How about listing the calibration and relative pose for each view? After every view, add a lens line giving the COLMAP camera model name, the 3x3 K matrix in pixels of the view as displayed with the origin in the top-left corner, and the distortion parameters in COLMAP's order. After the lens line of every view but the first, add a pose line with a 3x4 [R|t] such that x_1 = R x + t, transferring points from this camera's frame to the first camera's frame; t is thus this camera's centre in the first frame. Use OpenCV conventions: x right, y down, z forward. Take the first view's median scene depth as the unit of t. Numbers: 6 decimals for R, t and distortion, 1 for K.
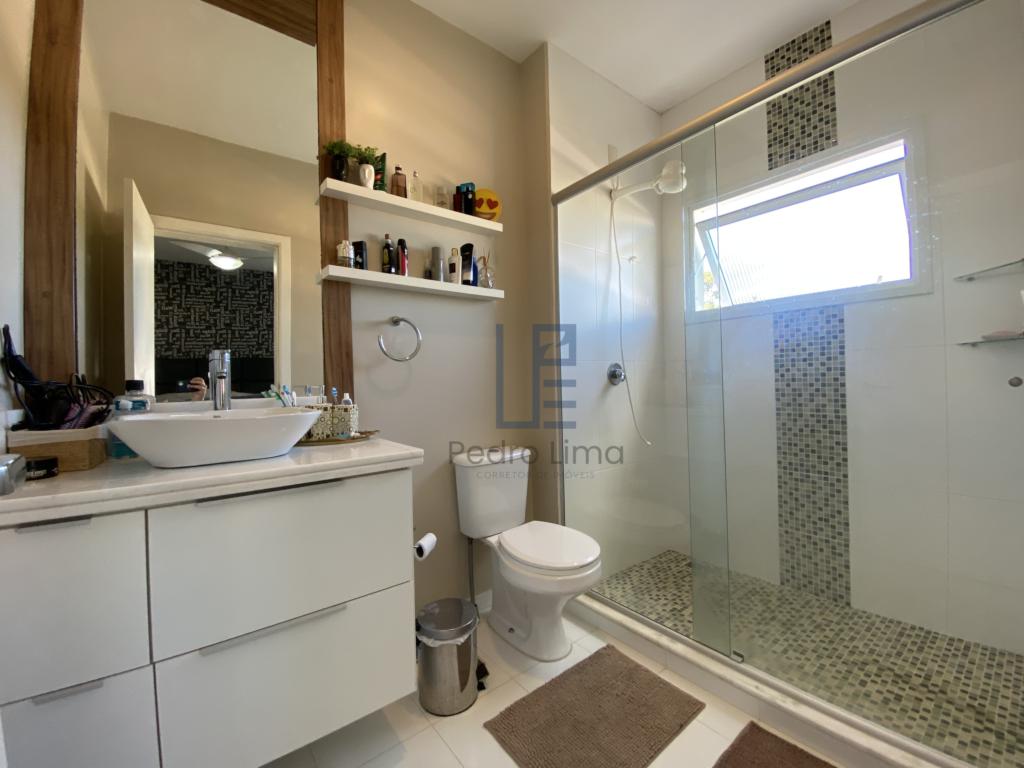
lens RADIAL K [[418.1, 0, 509.4], [0, 418.1, 370.5], [0, 0, 1]] dist [-0.010424, -0.008451]
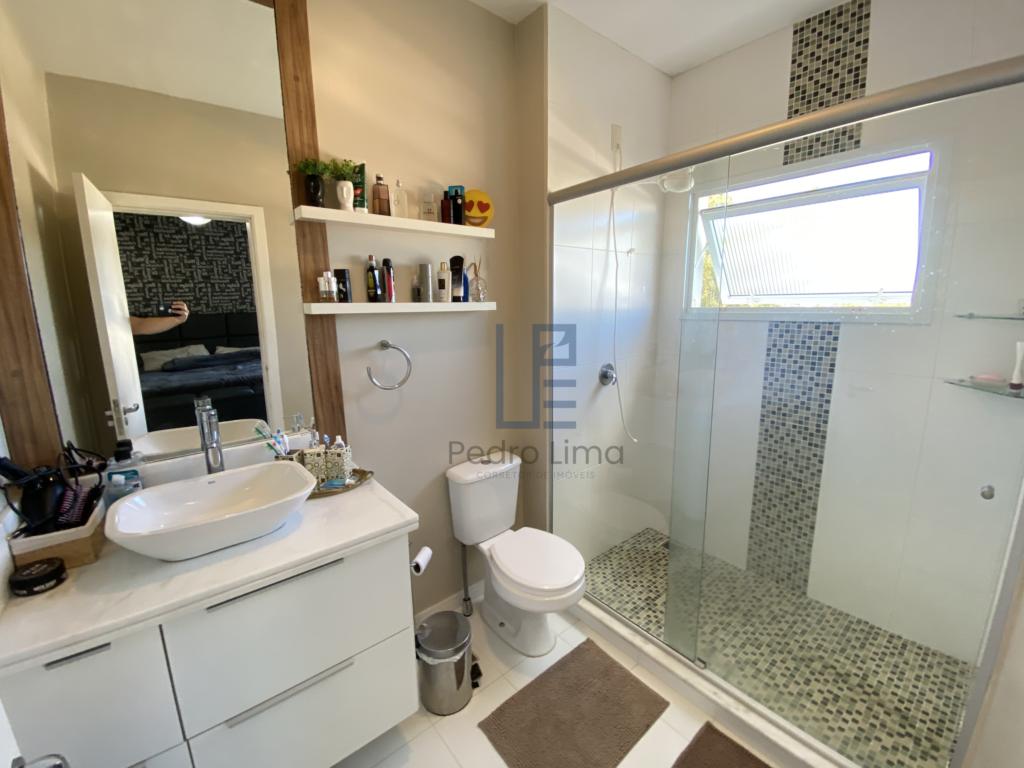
lens RADIAL K [[418.1, 0, 509.5], [0, 418.1, 386.4], [0, 0, 1]] dist [-0.010424, -0.008451]
pose [[0.999690, 0.004589, 0.024455, -0.004320], [-0.008977, 0.983166, 0.182492, -0.190832], [-0.023205, -0.182655, 0.982903, 0.022082]]
